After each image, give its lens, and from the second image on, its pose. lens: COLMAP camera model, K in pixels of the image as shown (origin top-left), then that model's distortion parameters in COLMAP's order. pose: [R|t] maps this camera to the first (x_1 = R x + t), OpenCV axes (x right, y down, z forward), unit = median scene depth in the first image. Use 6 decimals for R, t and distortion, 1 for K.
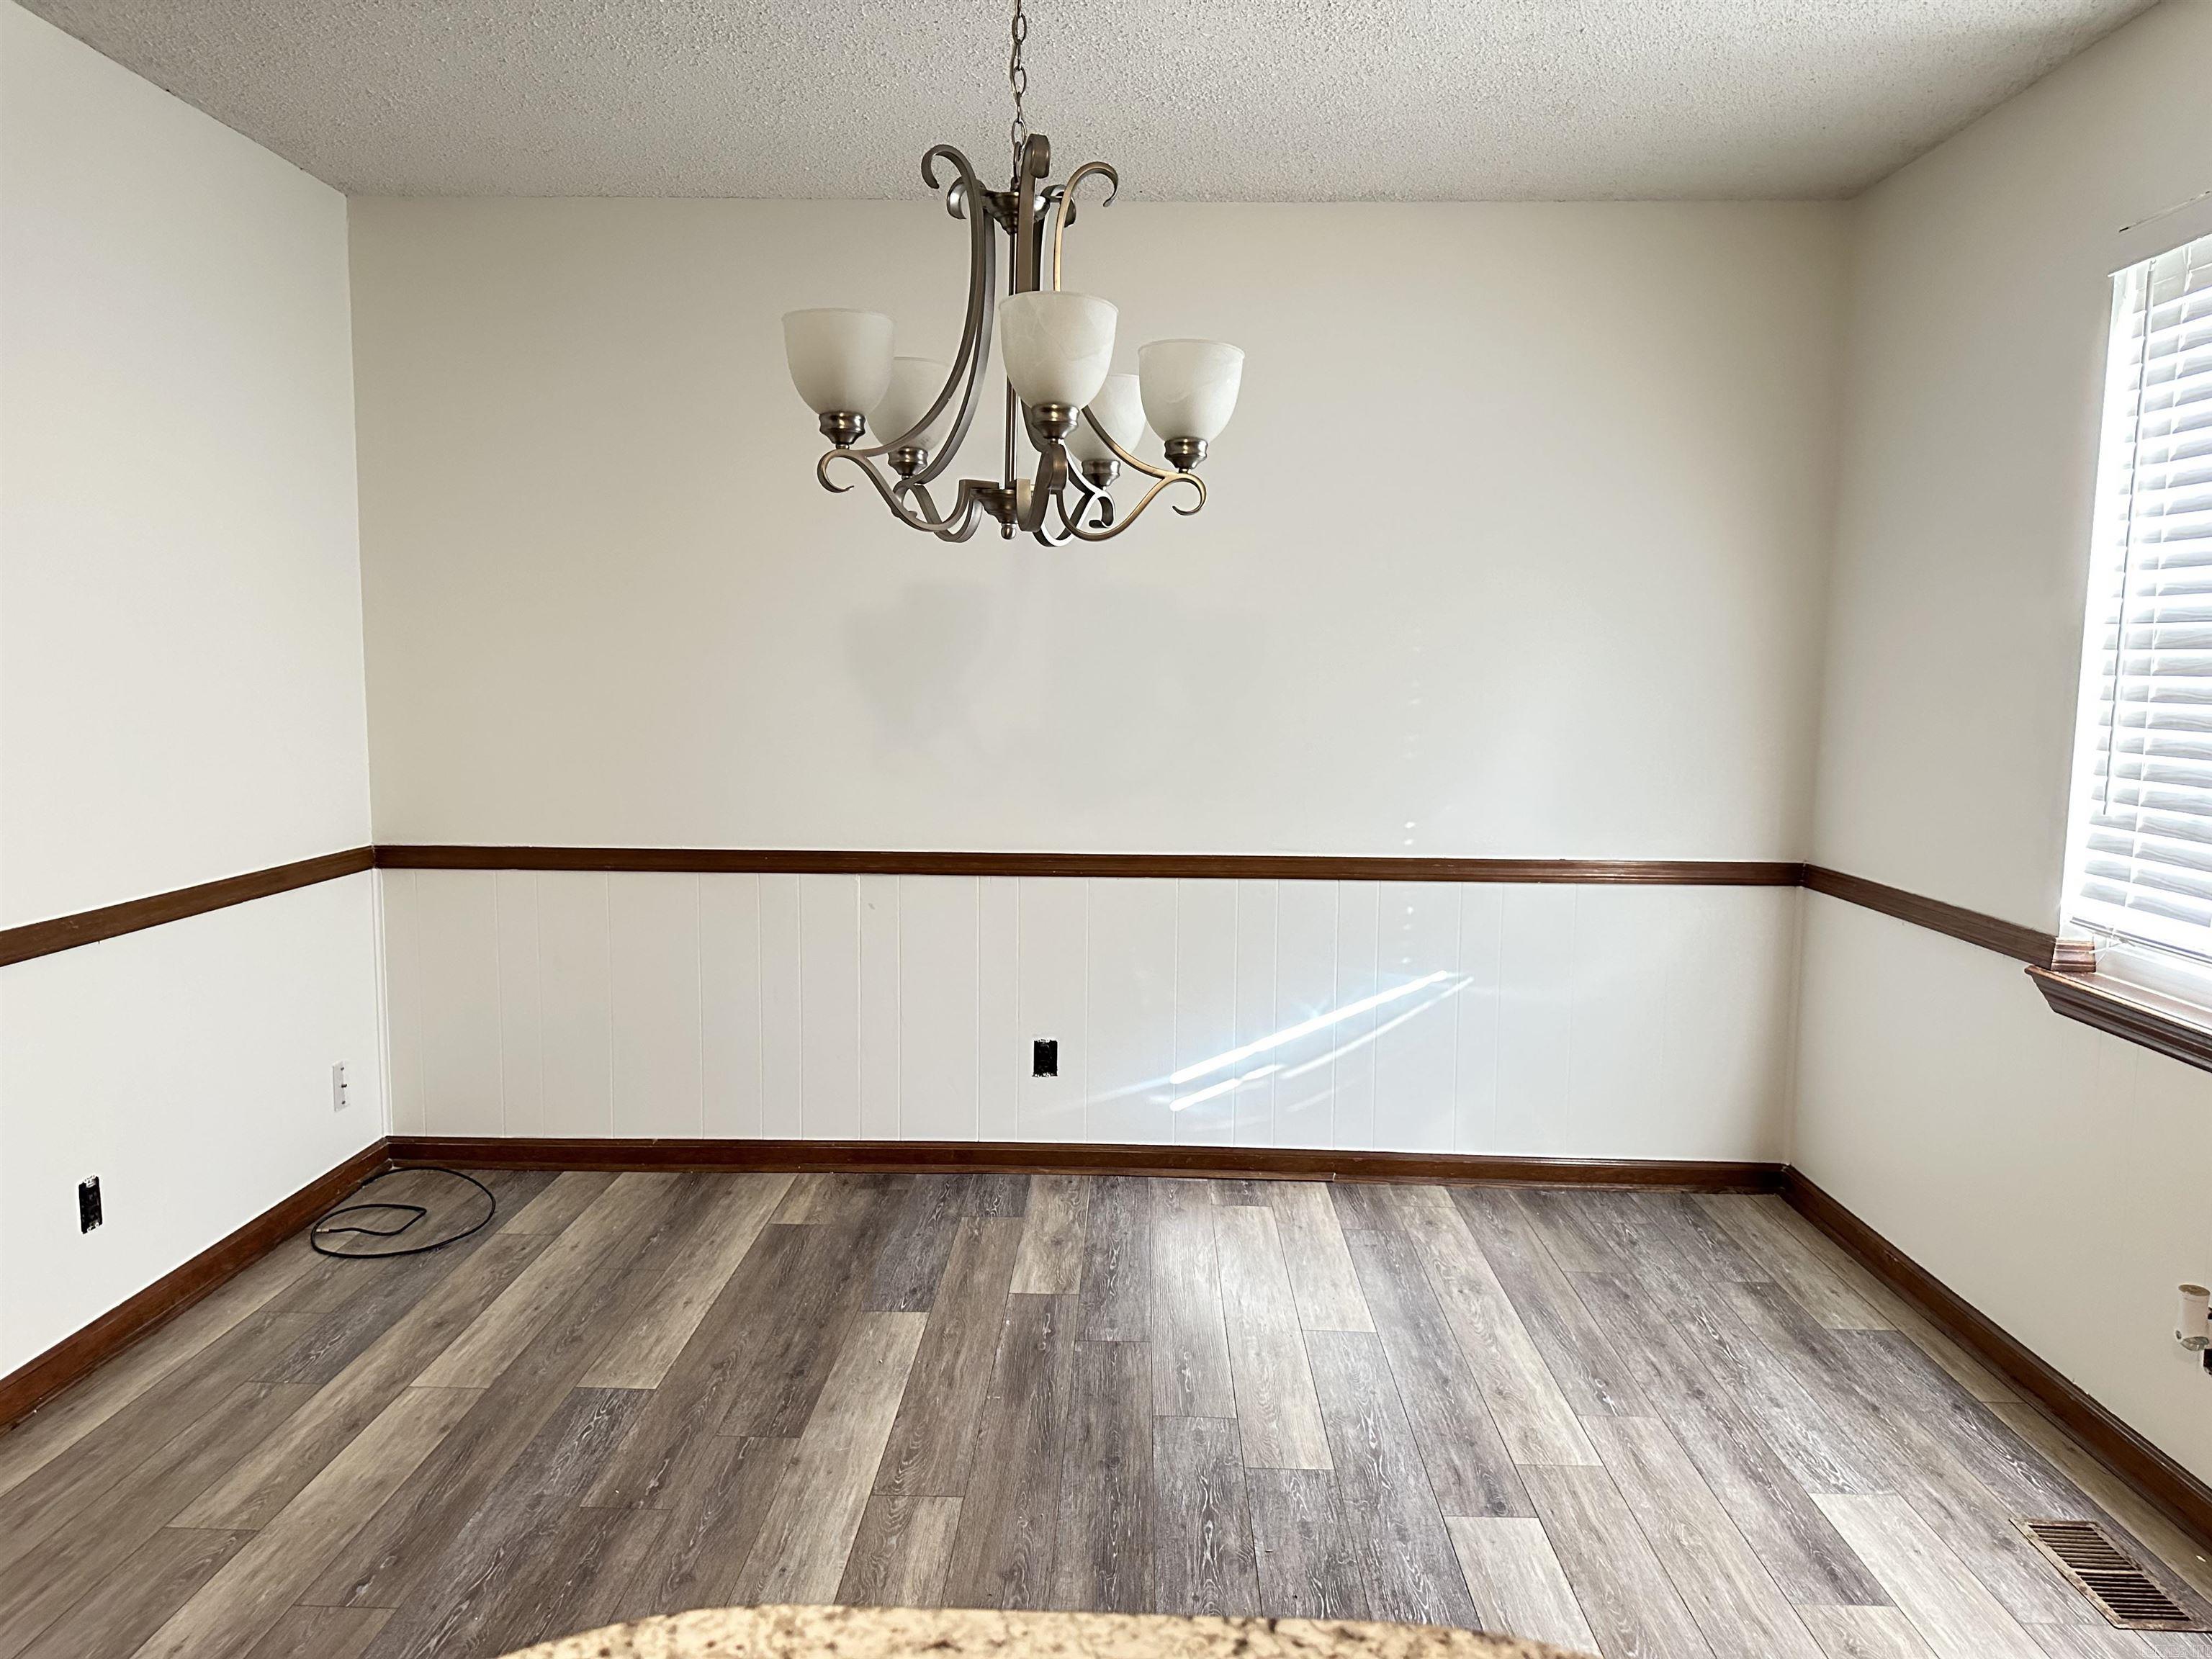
lens RADIAL K [[1547.8, 0, 1106.0], [0, 1547.8, 829.5], [0, 0, 1]] dist [0.085125, -0.103535]
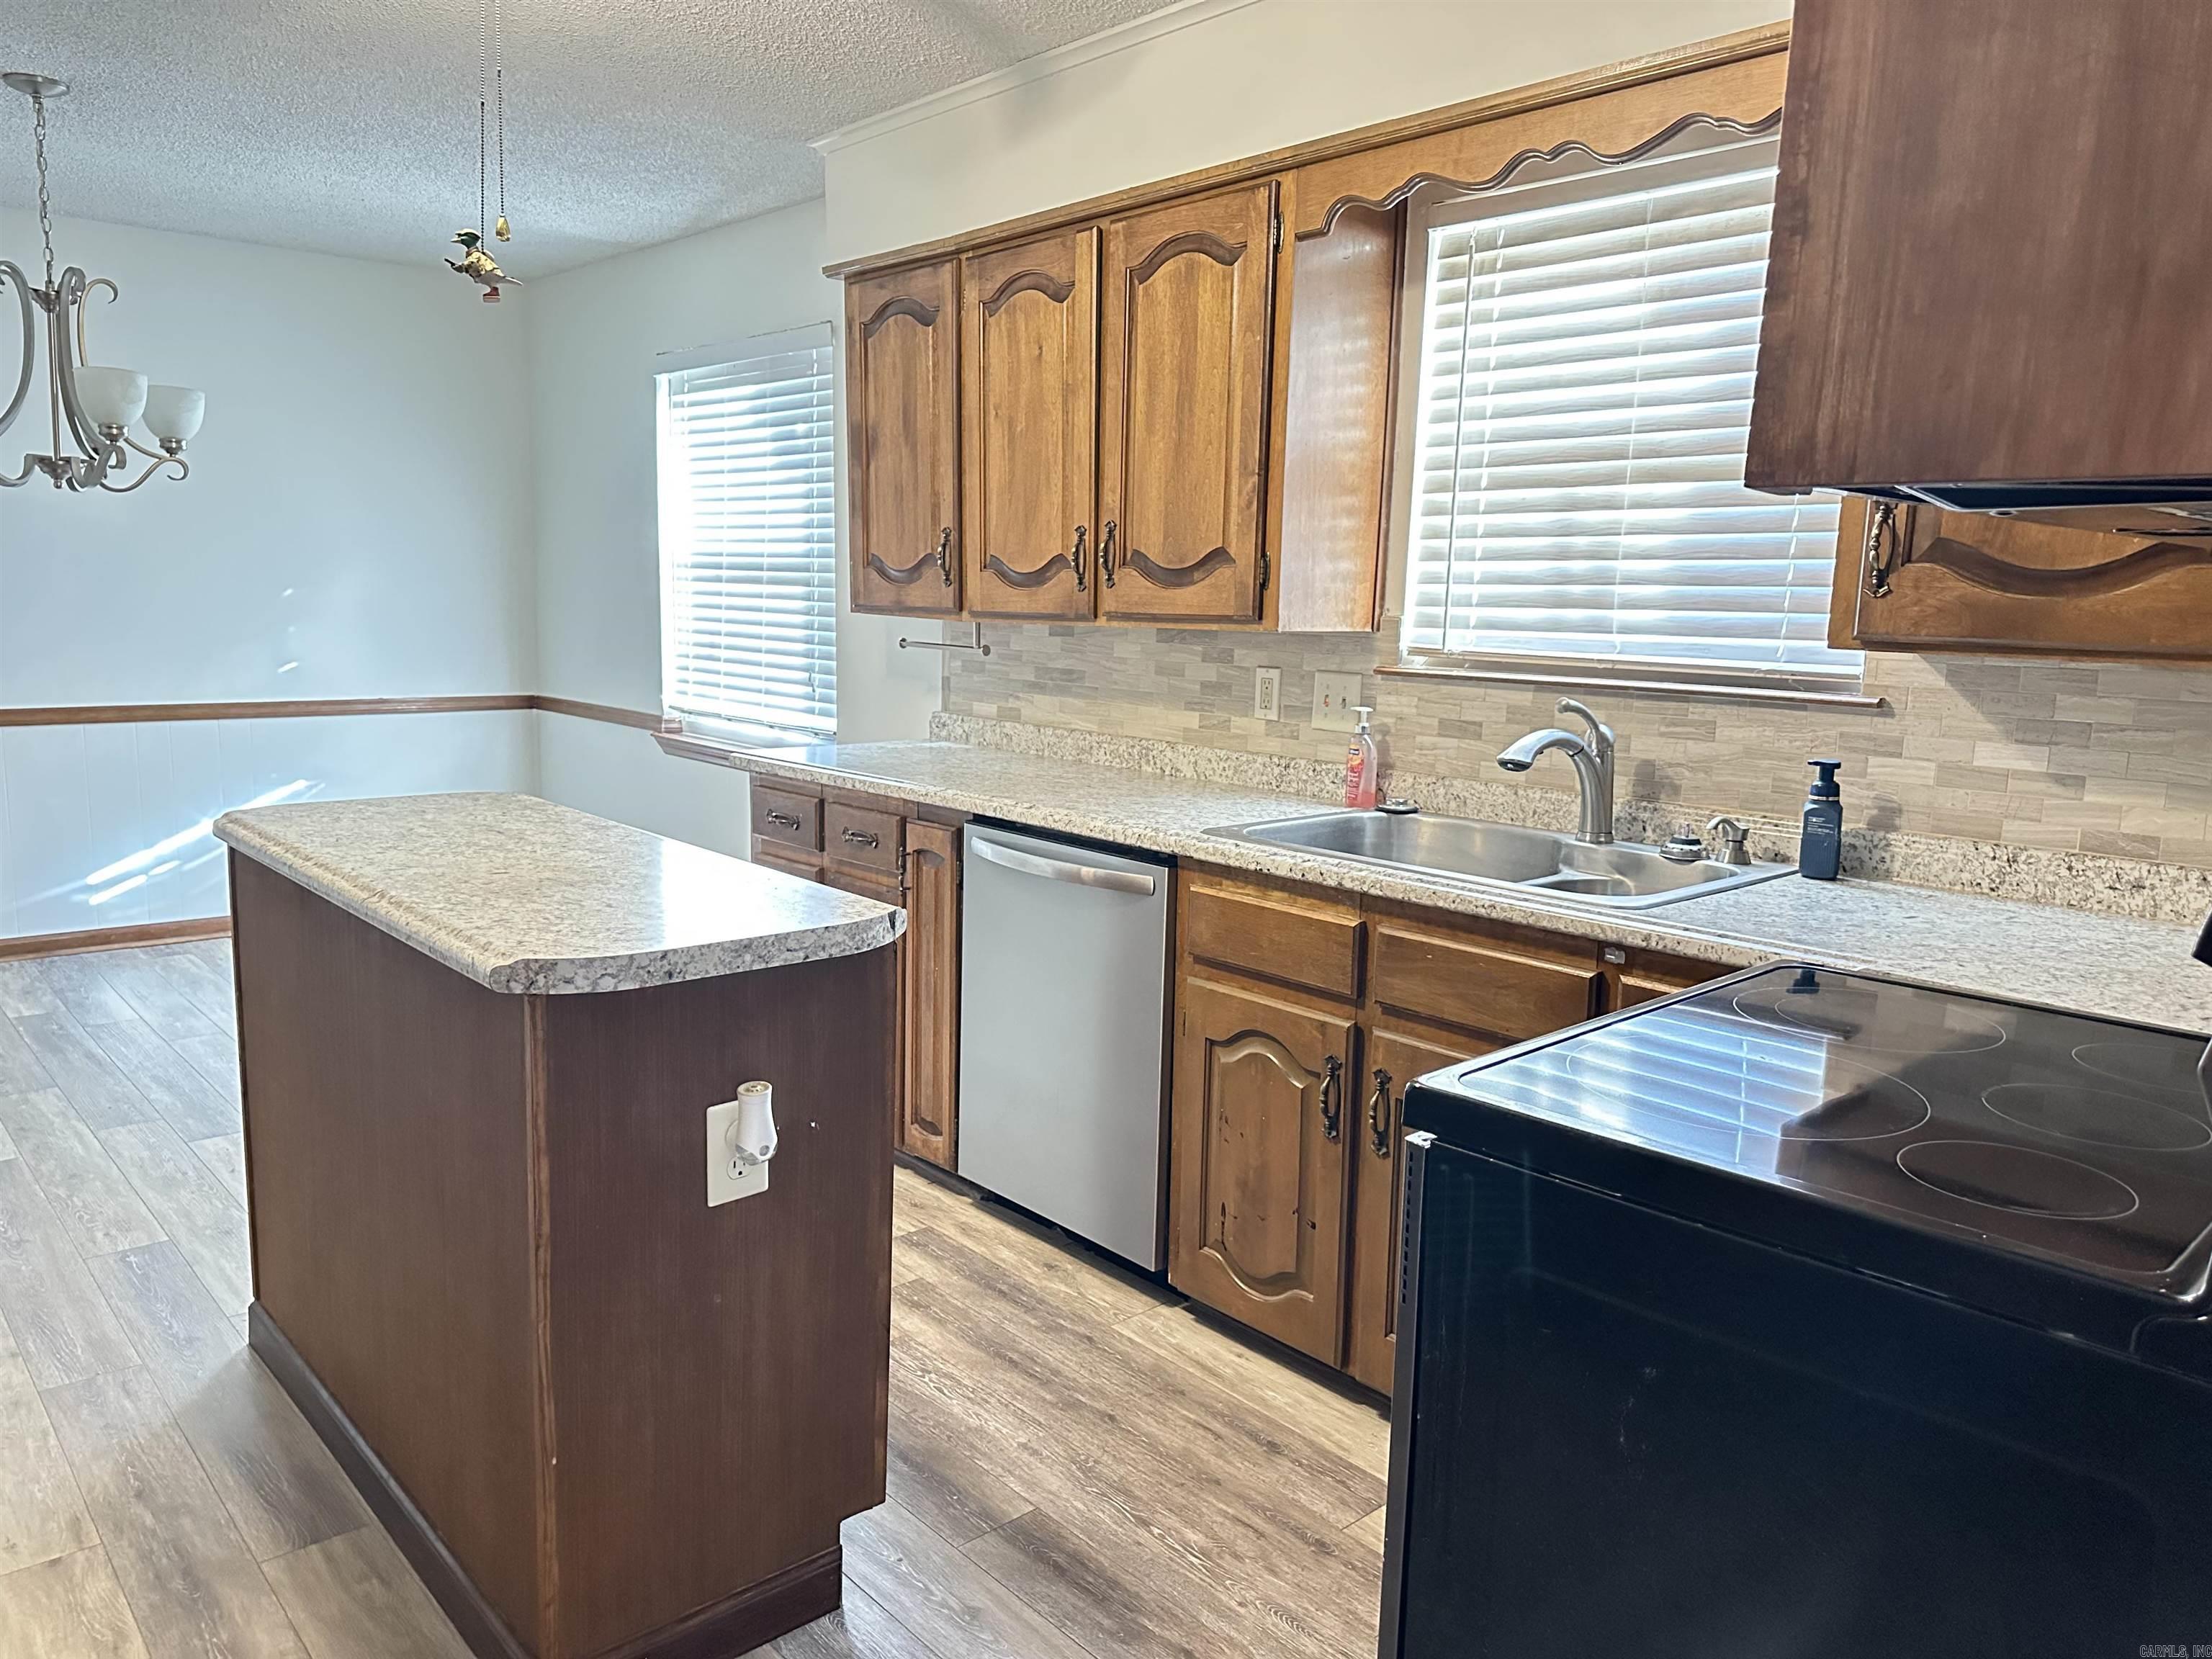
lens RADIAL K [[1547.8, 0, 1106.0], [0, 1547.8, 829.5], [0, 0, 1]] dist [0.085125, -0.103535]
pose [[0.719907, -0.101331, 0.686634, -0.353537], [0.064906, 0.994779, 0.078756, 0.095113], [-0.691030, -0.012130, 0.722725, -0.806862]]
